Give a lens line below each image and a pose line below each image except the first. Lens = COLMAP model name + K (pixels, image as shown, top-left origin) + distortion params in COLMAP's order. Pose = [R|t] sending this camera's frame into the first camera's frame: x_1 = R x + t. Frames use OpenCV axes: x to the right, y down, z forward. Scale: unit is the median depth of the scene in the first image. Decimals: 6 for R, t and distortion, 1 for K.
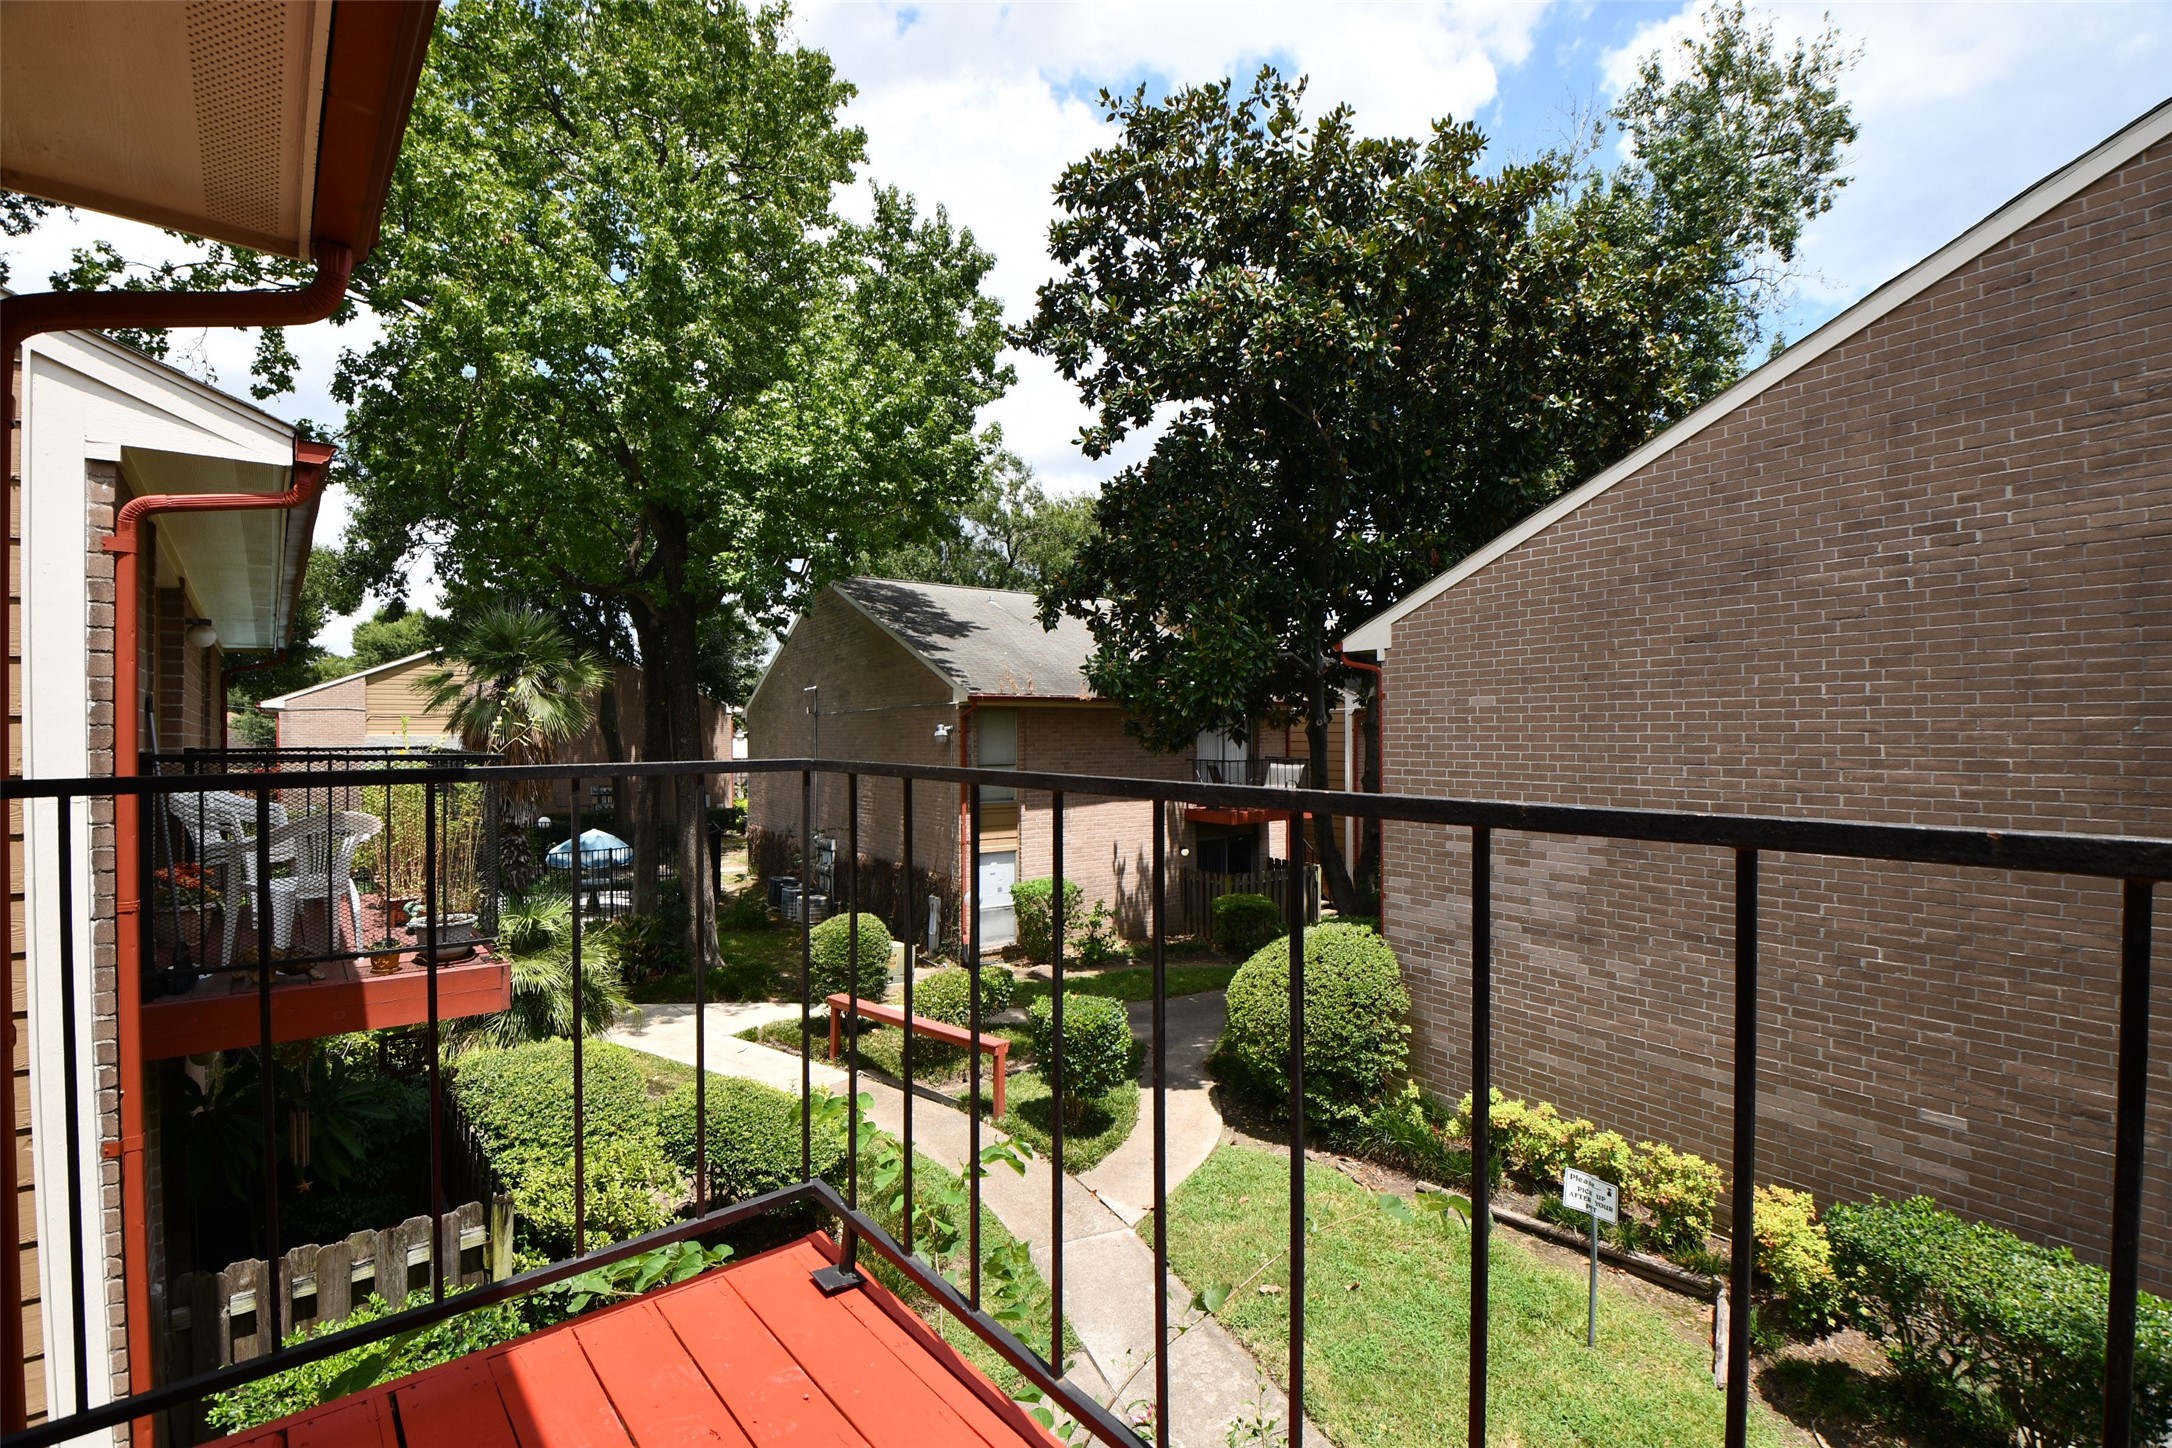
lens RADIAL K [[956.7, 0, 1093.8], [0, 956.7, 741.9], [0, 0, 1]] dist [-0.006515, -0.013309]
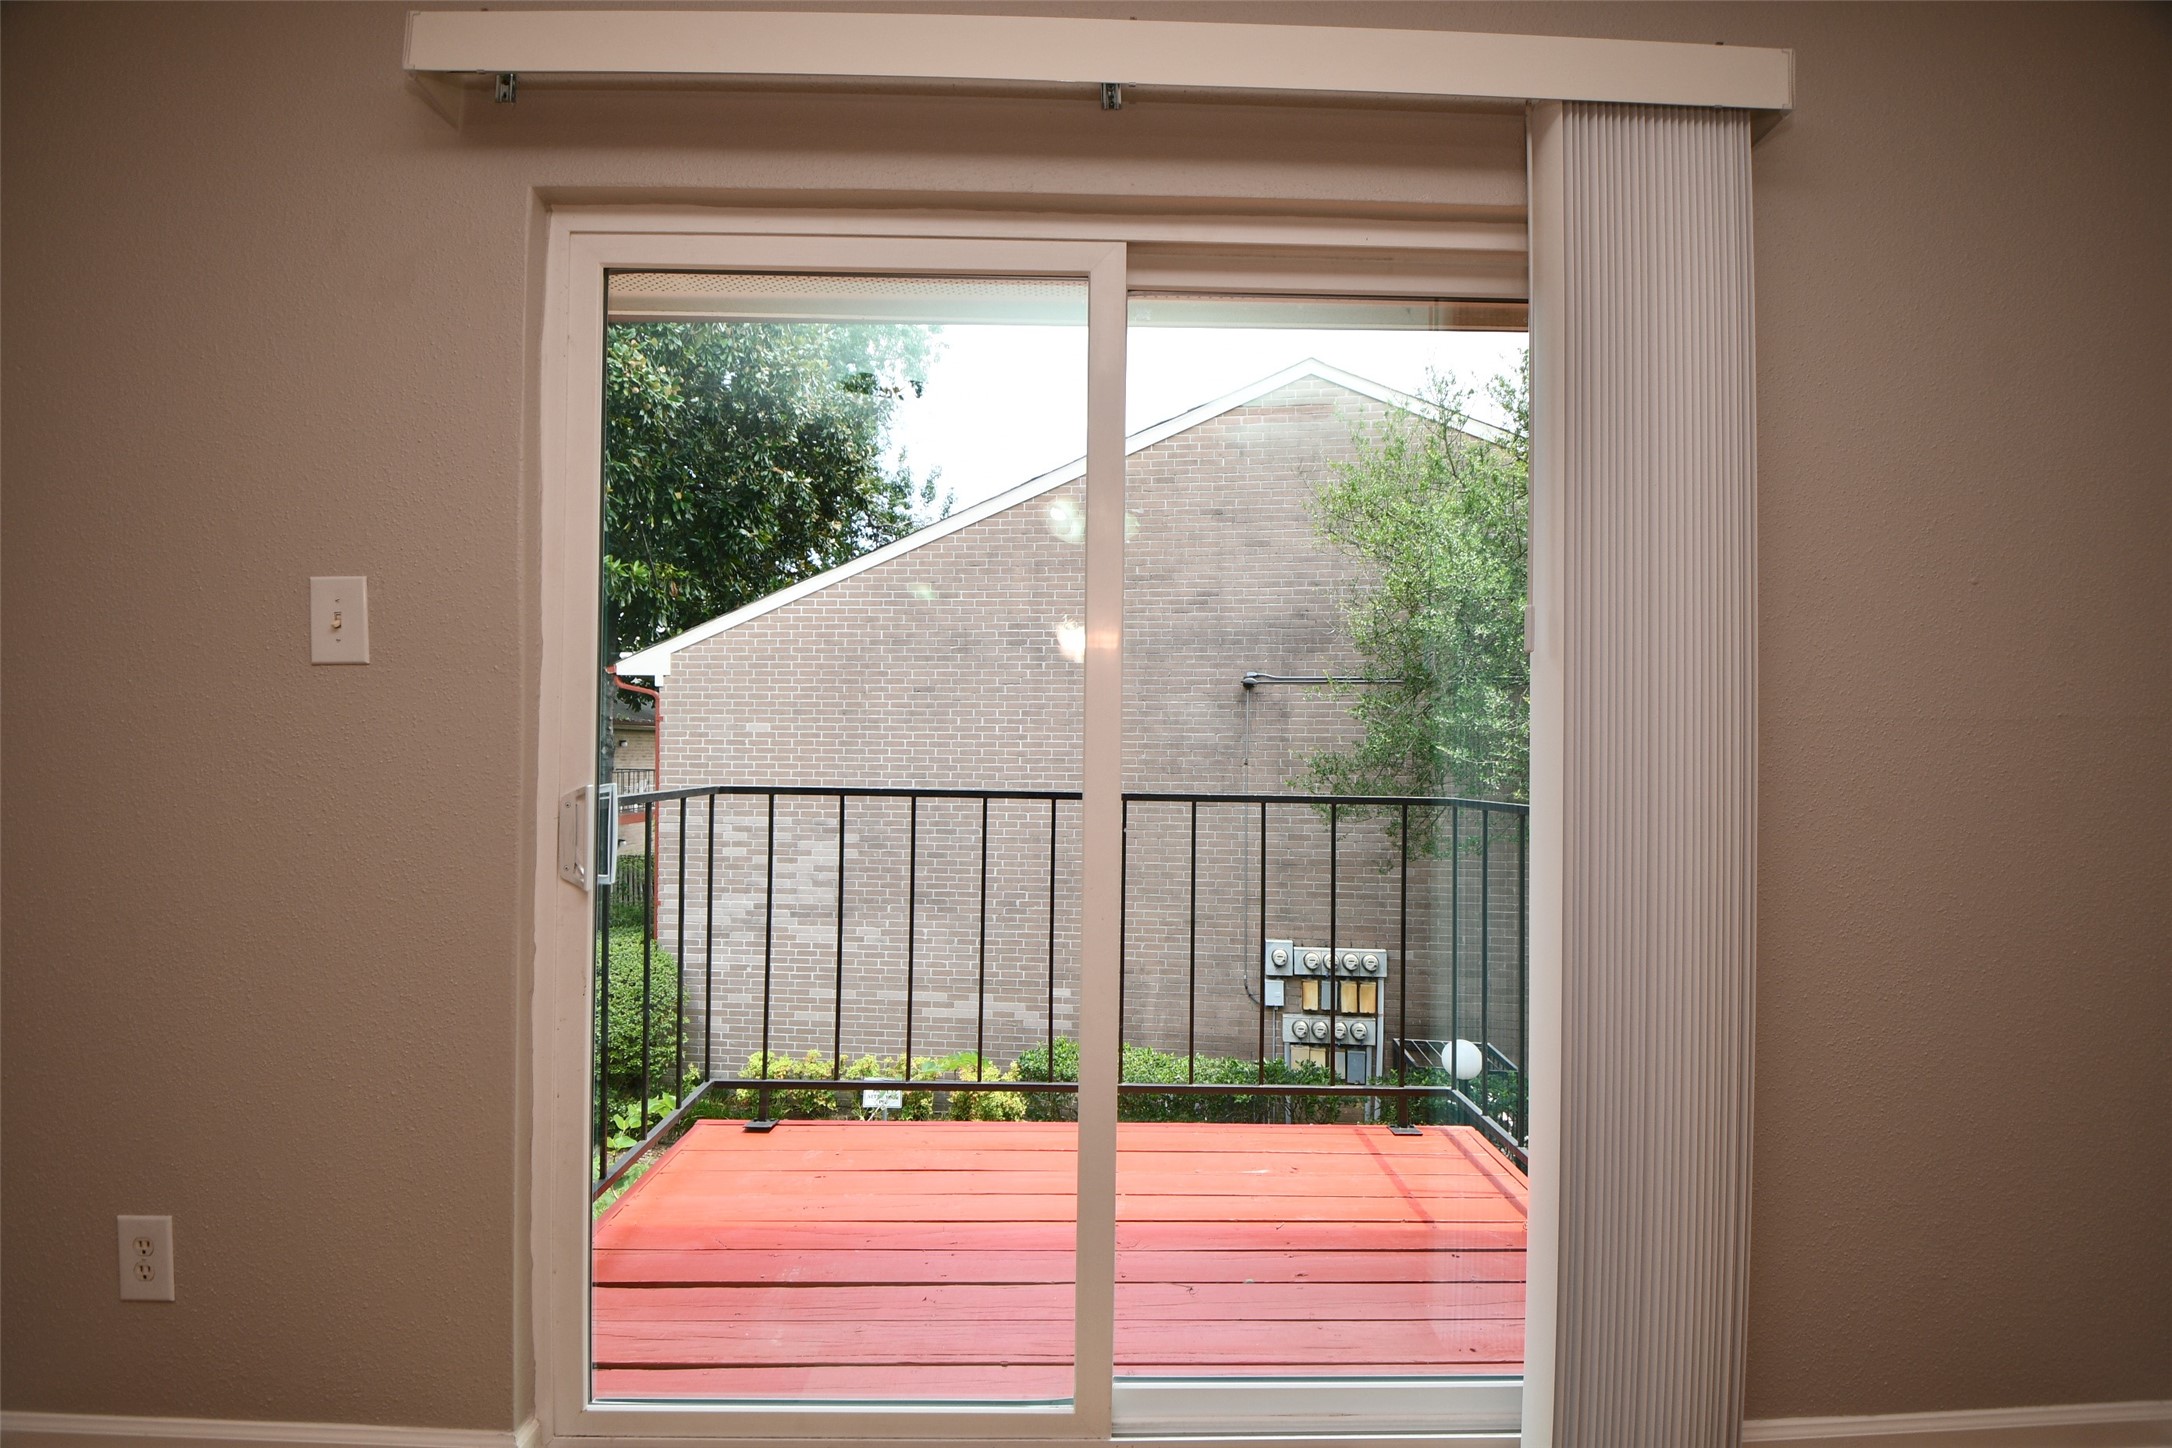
lens RADIAL K [[956.7, 0, 1107.9], [0, 956.7, 728.0], [0, 0, 1]] dist [-0.006515, -0.013309]
pose [[0.632126, 0.027552, 0.774376, -0.240141], [-0.003433, 0.999457, -0.032758, -0.004262], [-0.774858, 0.018048, 0.631877, -0.092379]]
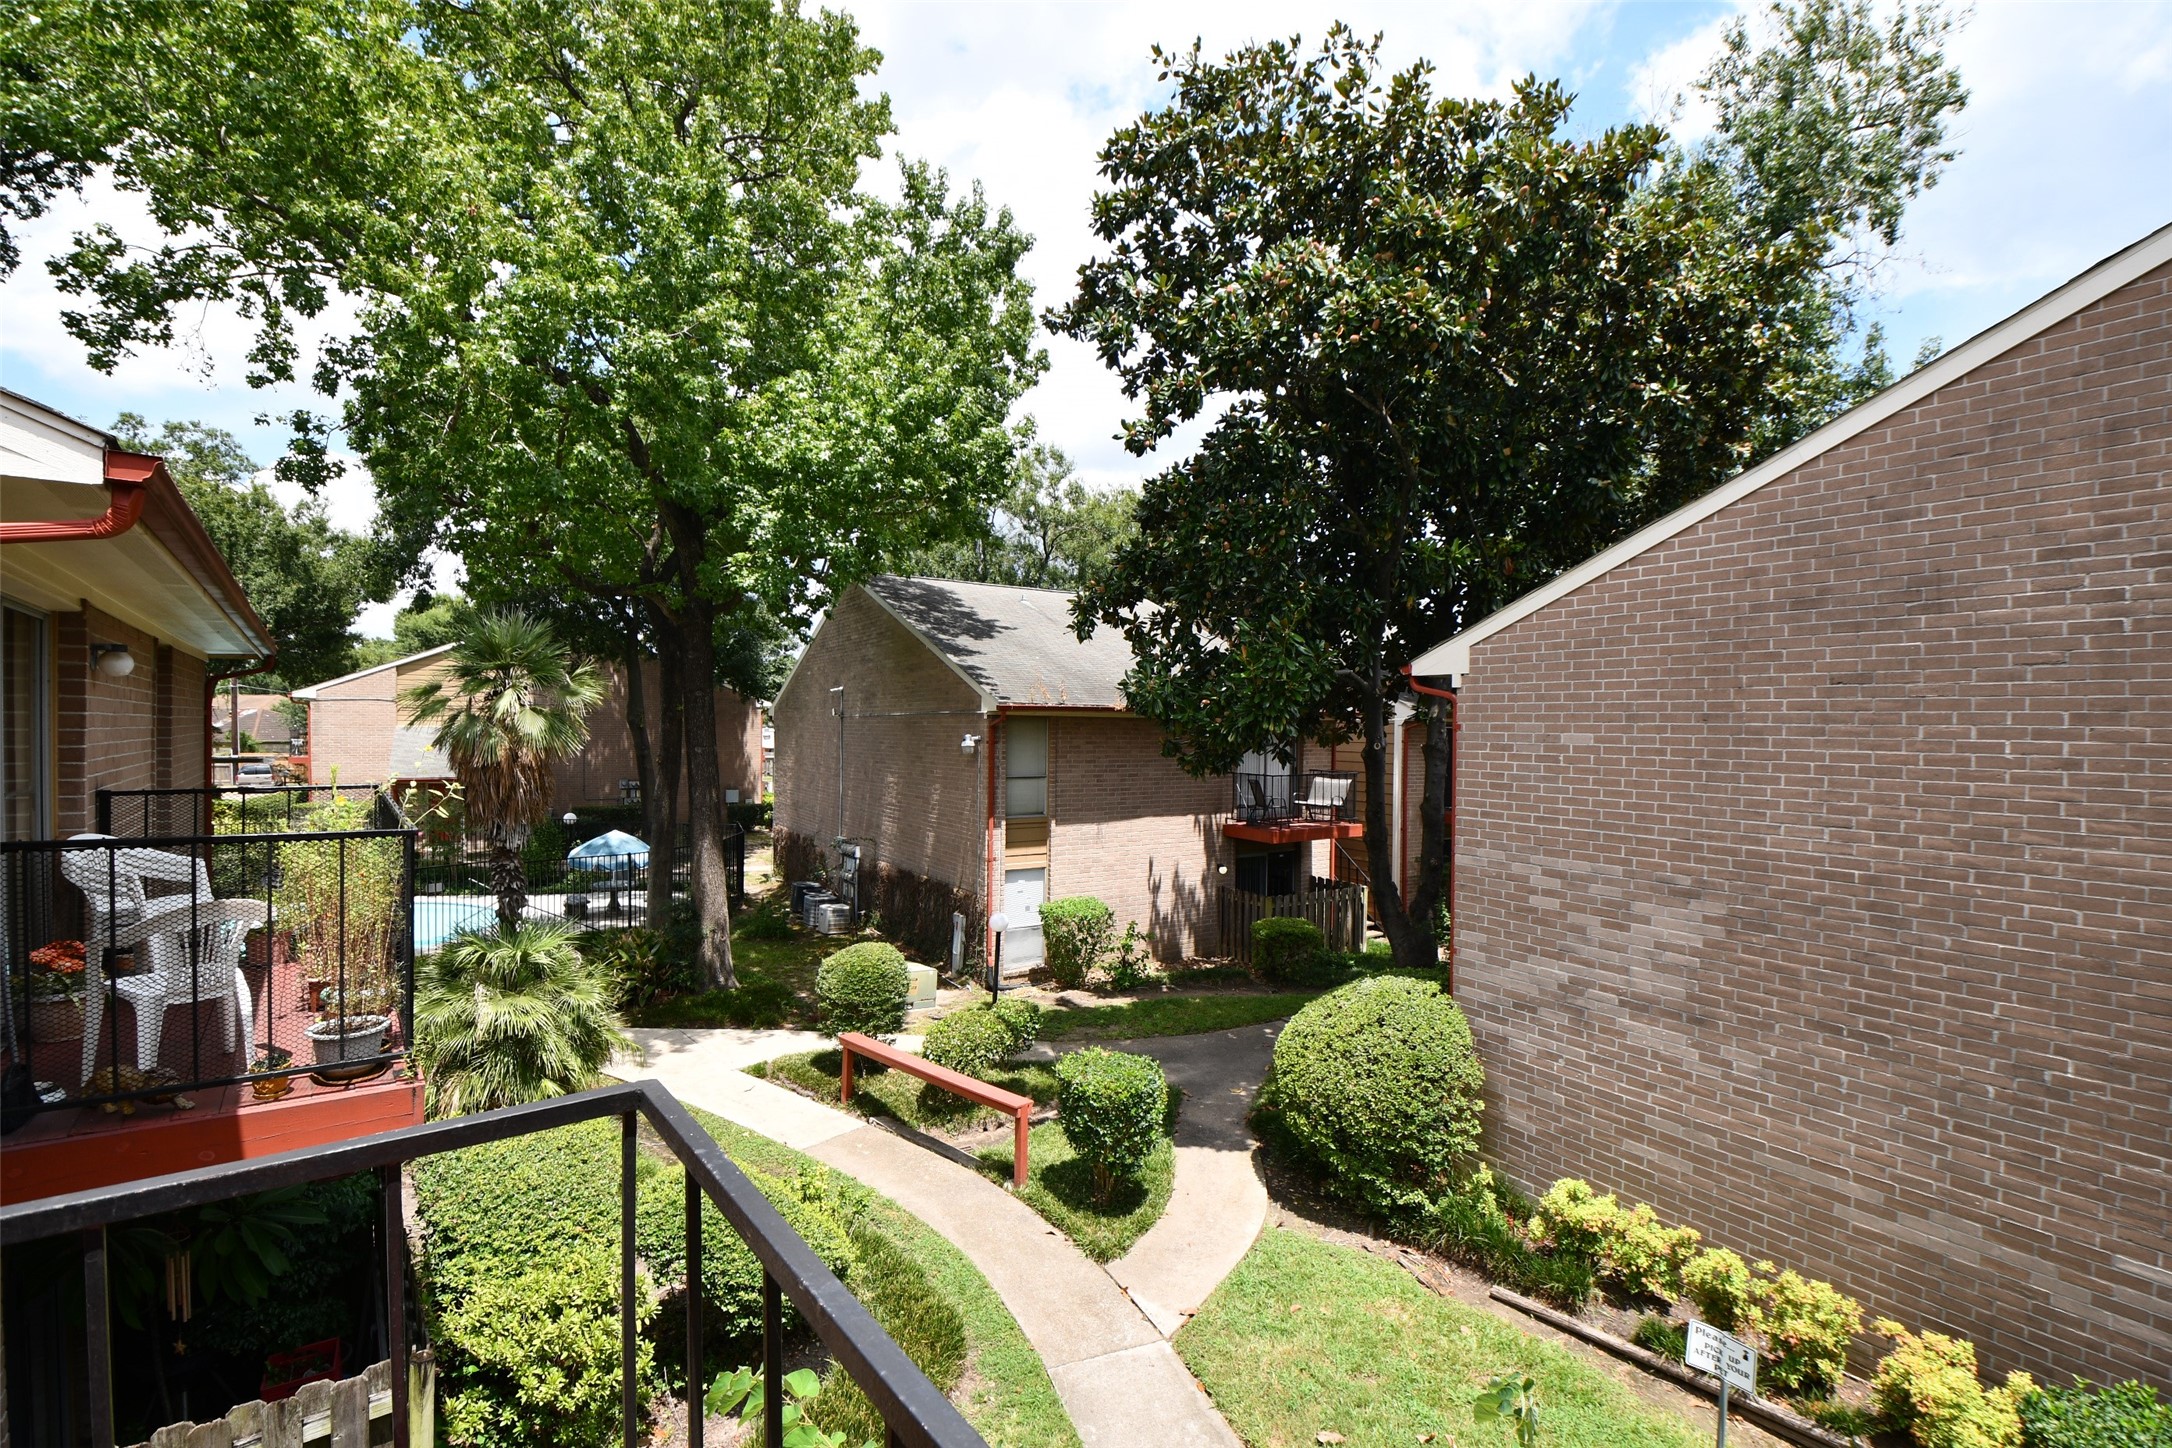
lens RADIAL K [[956.7, 0, 1093.4], [0, 956.7, 745.3], [0, 0, 1]] dist [-0.006515, -0.013309]
pose [[0.999288, 0.015500, -0.034388, -0.005970], [-0.015046, 0.999797, 0.013410, -0.041824], [0.034589, -0.012883, 0.999319, 0.108393]]
